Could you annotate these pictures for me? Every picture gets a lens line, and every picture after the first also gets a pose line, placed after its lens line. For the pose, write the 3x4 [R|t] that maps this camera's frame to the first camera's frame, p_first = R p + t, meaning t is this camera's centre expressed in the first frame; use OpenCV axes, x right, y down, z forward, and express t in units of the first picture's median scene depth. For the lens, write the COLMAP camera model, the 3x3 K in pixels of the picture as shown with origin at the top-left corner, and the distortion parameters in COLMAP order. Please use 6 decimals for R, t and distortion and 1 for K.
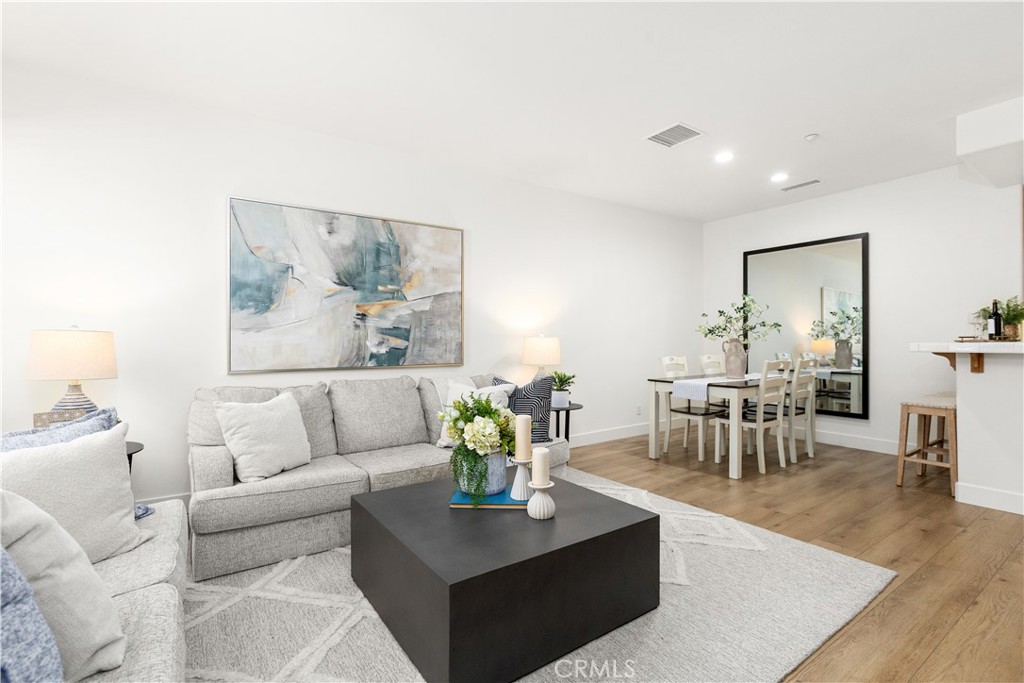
lens RADIAL K [[464.5, 0, 512.0], [0, 464.5, 341.5], [0, 0, 1]] dist [-0.022510, 0.007031]
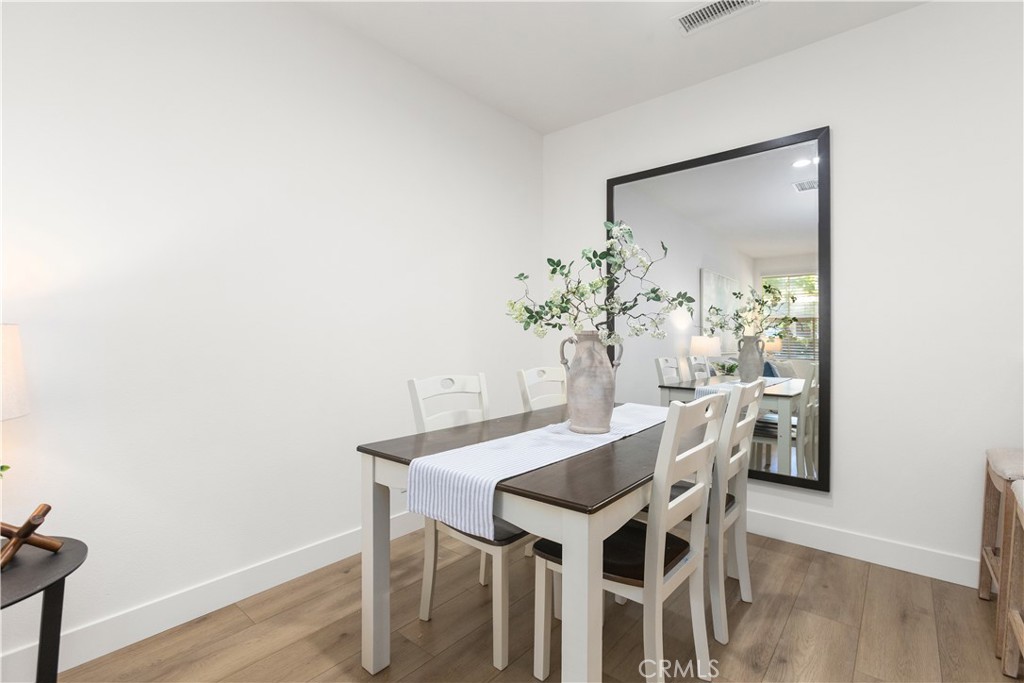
lens RADIAL K [[464.5, 0, 512.0], [0, 464.5, 341.5], [0, 0, 1]] dist [-0.022510, 0.007031]
pose [[0.964682, -0.000042, 0.263416, 0.385829], [-0.001978, 0.999971, 0.007404, -0.001519], [-0.263409, -0.007663, 0.964654, 0.775833]]
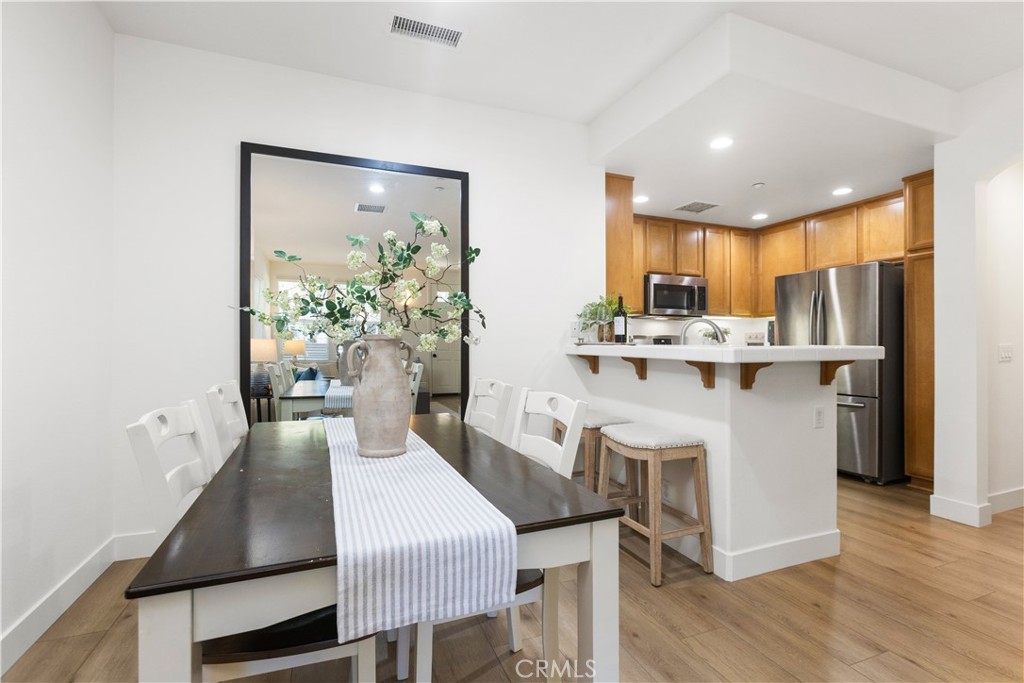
lens RADIAL K [[464.5, 0, 512.0], [0, 464.5, 341.5], [0, 0, 1]] dist [-0.022510, 0.007031]
pose [[0.218795, 0.003679, 0.975764, 0.206706], [-0.000673, 0.999993, -0.003620, -0.001930], [-0.975771, 0.000135, 0.218796, 1.038557]]
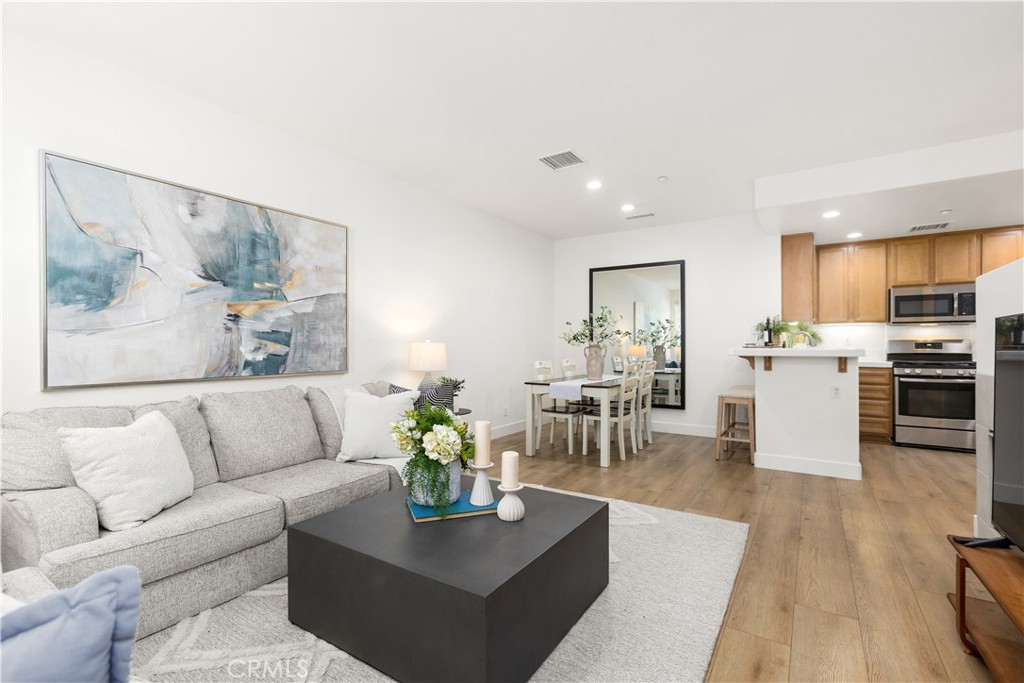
lens RADIAL K [[460.3, 0, 511.4], [0, 460.3, 347.2], [0, 0, 1]] dist [-0.023550, 0.015412]
pose [[0.925725, 0.000693, 0.378196, -0.172081], [-0.001124, 0.999999, 0.000919, -0.001103], [-0.378195, -0.001276, 0.925725, 0.031566]]
